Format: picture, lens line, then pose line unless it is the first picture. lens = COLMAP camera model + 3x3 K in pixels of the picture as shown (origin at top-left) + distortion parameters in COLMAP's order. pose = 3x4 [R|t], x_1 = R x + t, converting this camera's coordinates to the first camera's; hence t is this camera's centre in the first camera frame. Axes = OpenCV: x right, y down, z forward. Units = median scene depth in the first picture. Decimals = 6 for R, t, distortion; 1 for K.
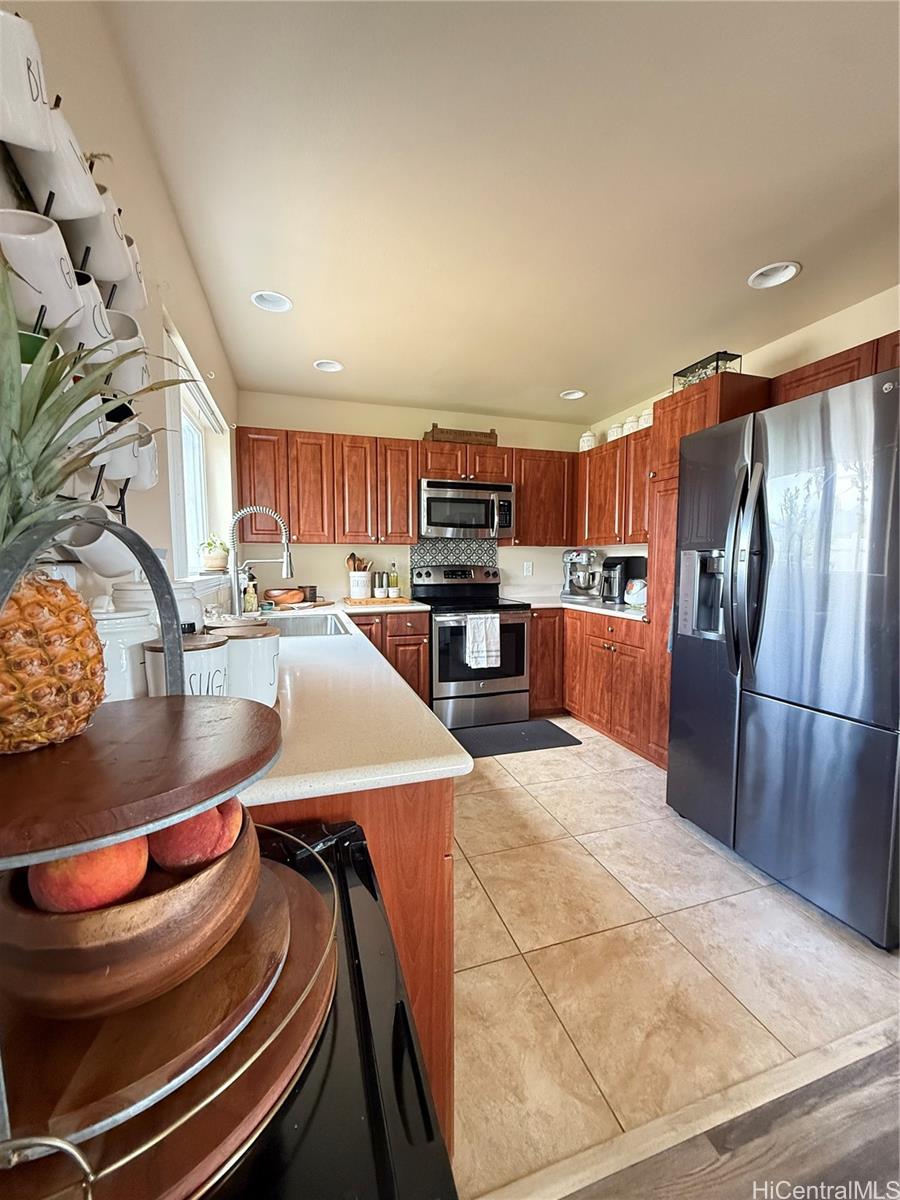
lens RADIAL K [[473.0, 0, 444.4], [0, 473.0, 599.0], [0, 0, 1]] dist [-0.000567, 0.000736]
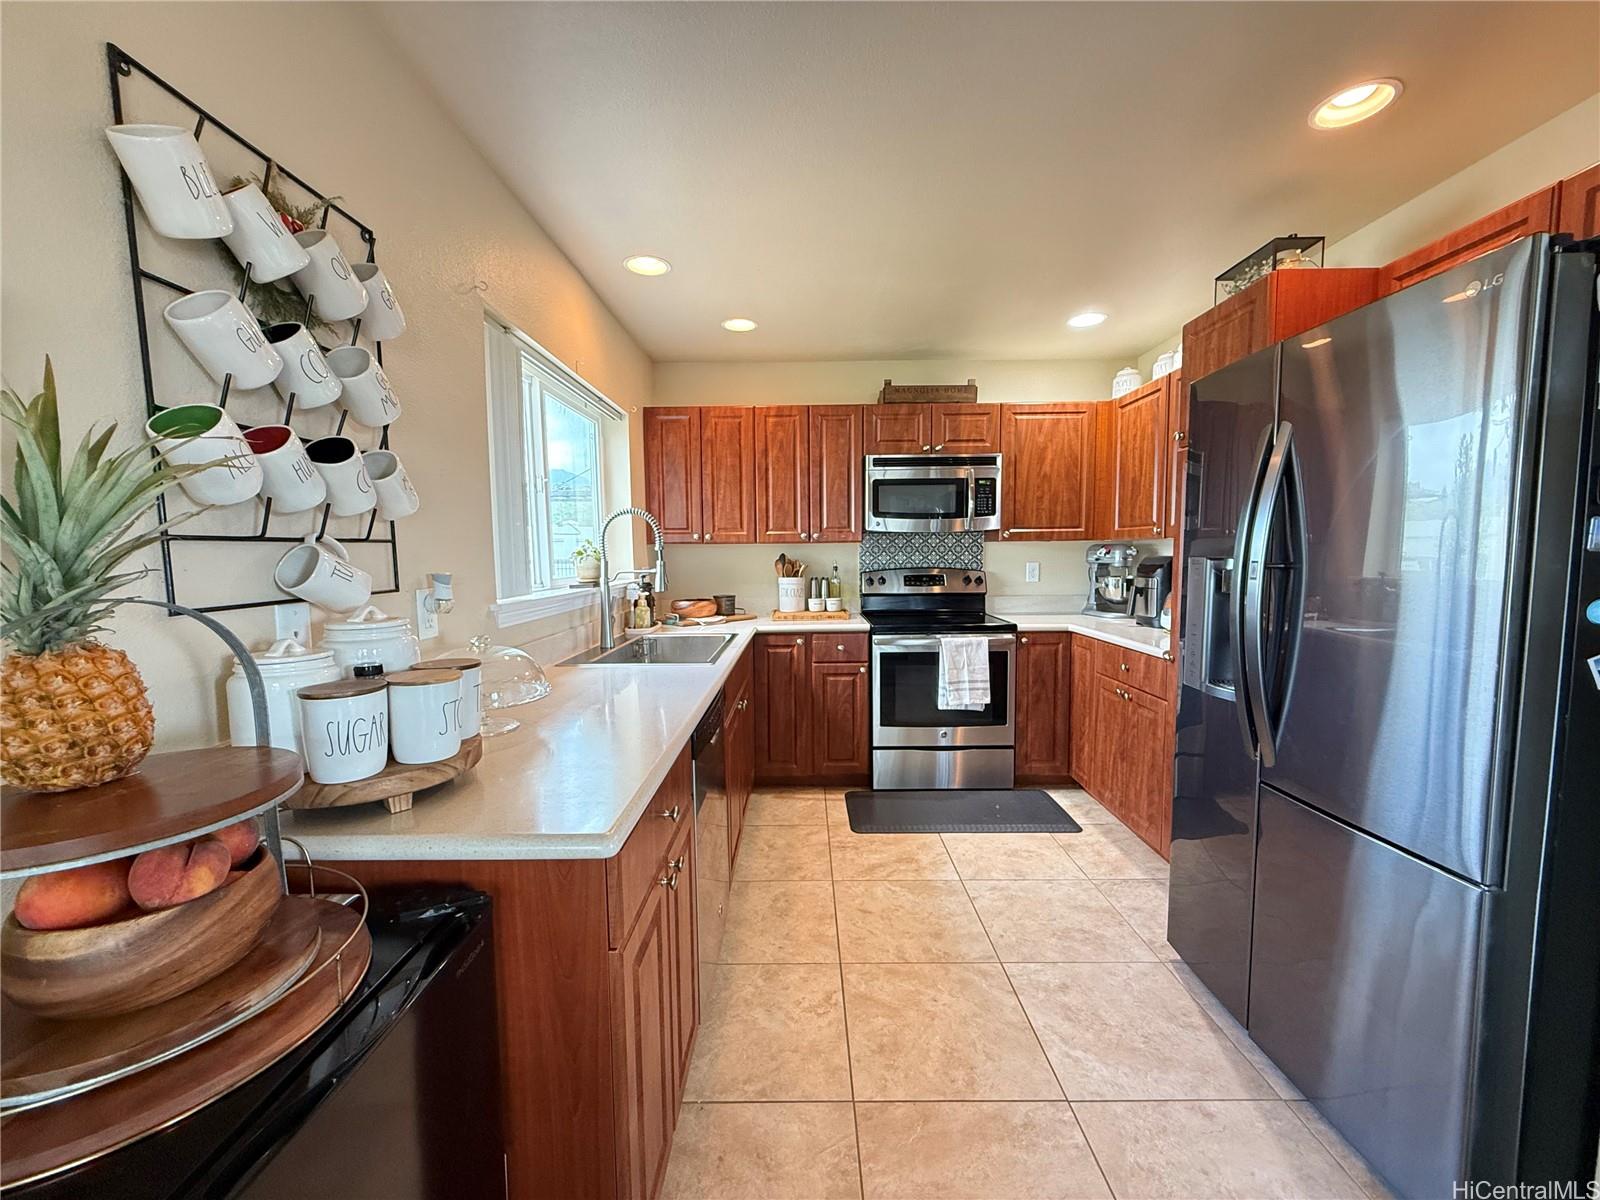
lens RADIAL K [[630.6, 0, 796.4], [0, 630.6, 601.8], [0, 0, 1]] dist [-0.000567, 0.000736]
pose [[0.951114, 0.015513, -0.308451, 0.175549], [-0.014856, 0.999880, 0.004479, -0.025245], [0.308483, 0.000322, 0.951230, 0.004991]]
